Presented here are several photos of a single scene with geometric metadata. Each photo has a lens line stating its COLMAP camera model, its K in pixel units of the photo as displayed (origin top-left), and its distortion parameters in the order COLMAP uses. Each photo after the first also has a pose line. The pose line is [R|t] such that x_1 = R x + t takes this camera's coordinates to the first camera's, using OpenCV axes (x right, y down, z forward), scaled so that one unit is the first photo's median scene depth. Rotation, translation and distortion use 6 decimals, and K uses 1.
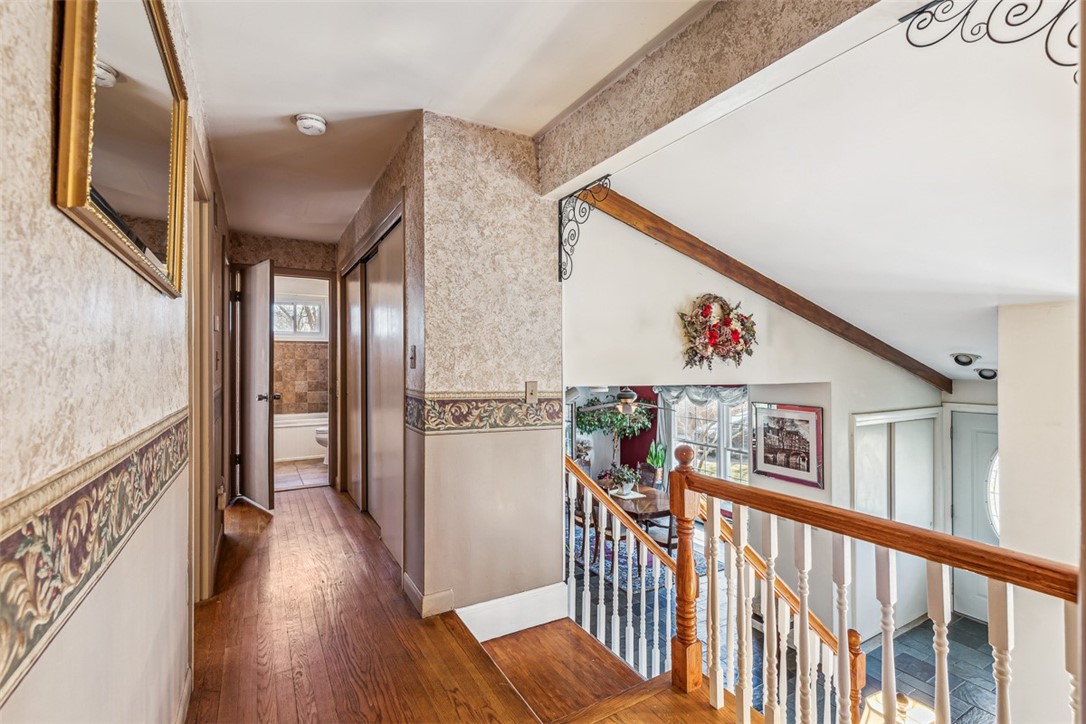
lens RADIAL K [[500.2, 0, 541.4], [0, 500.2, 357.2], [0, 0, 1]] dist [0.014845, -0.004723]
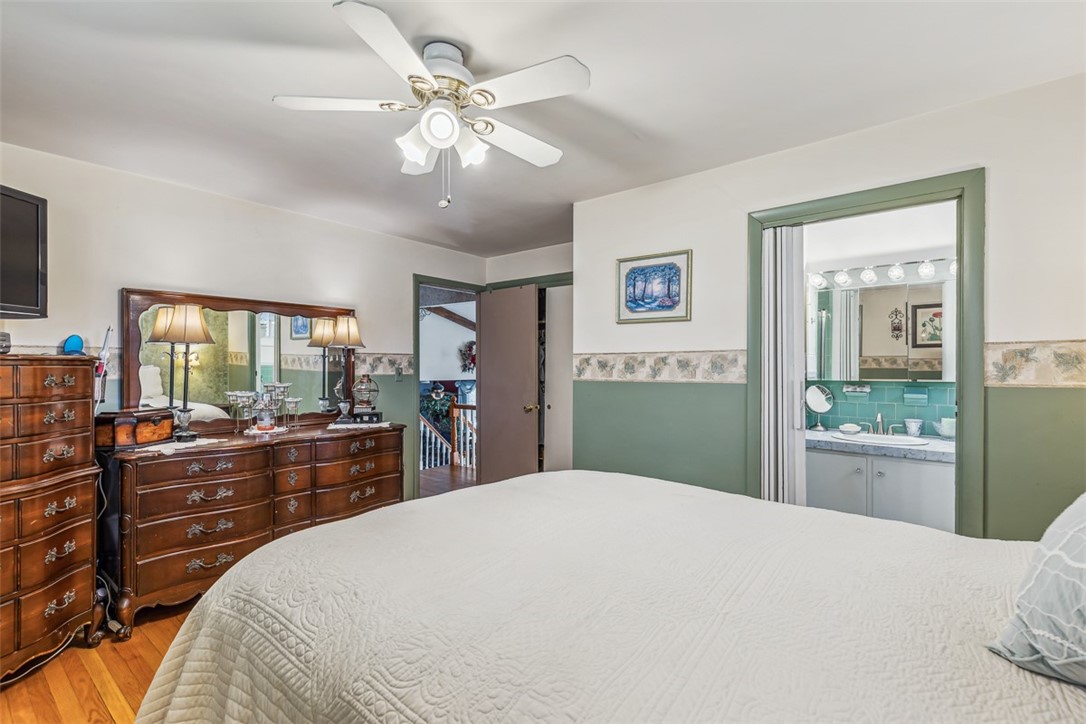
lens RADIAL K [[500.2, 0, 536.1], [0, 500.2, 364.1], [0, 0, 1]] dist [0.014845, -0.004723]
pose [[0.935693, -0.001769, 0.352811, -0.122056], [-0.003712, 0.999883, 0.014859, -0.030752], [-0.352796, -0.015213, 0.935577, -0.741410]]
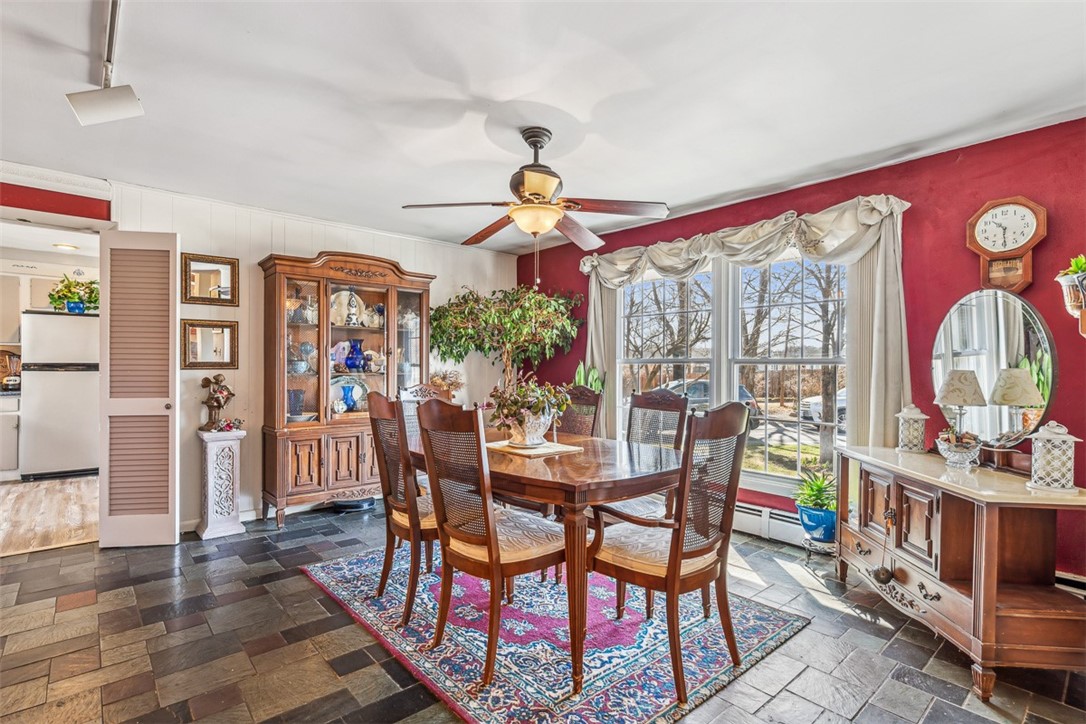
lens RADIAL K [[548.7, 0, 539.9], [0, 548.7, 362.3], [0, 0, 1]] dist [0.015238, 0.000635]
pose [[0.980442, 0.000545, 0.196805, 0.100728], [-0.004216, 0.999825, 0.018238, 0.218887], [-0.196761, -0.018711, 0.980273, 0.642170]]
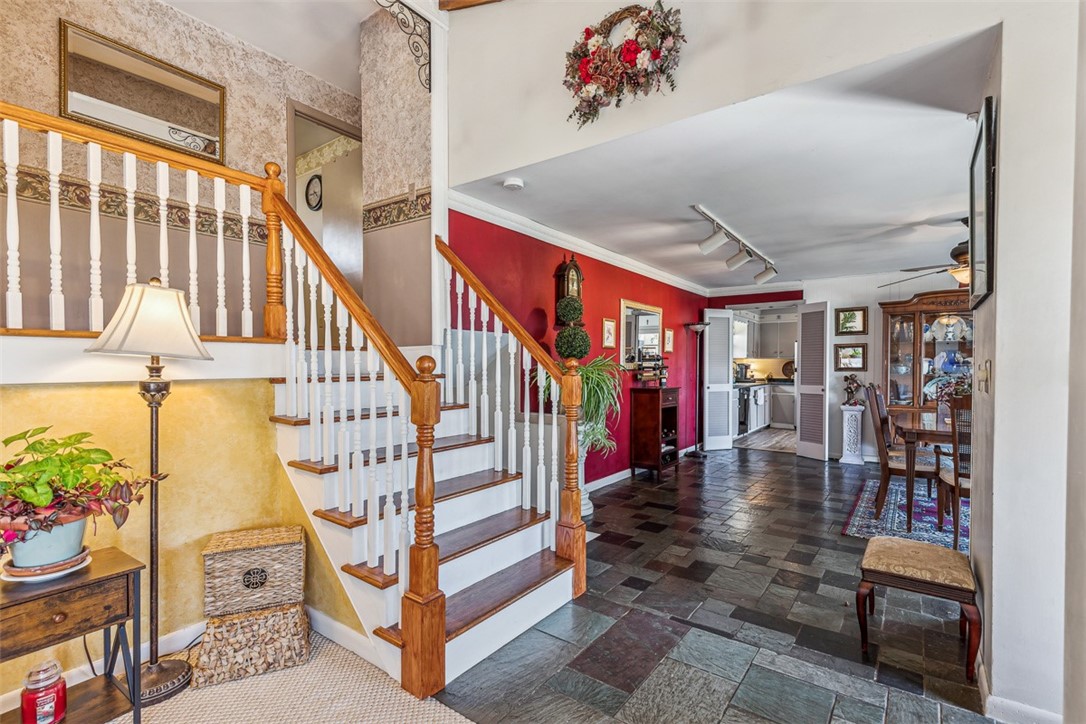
lens RADIAL K [[500.2, 0, 546.9], [0, 500.2, 379.5], [0, 0, 1]] dist [0.014845, -0.004723]
pose [[0.420566, 0.013728, -0.907158, 0.551095], [0.015886, 0.999621, 0.022492, 0.224007], [0.907123, -0.023871, 0.420189, 0.324906]]
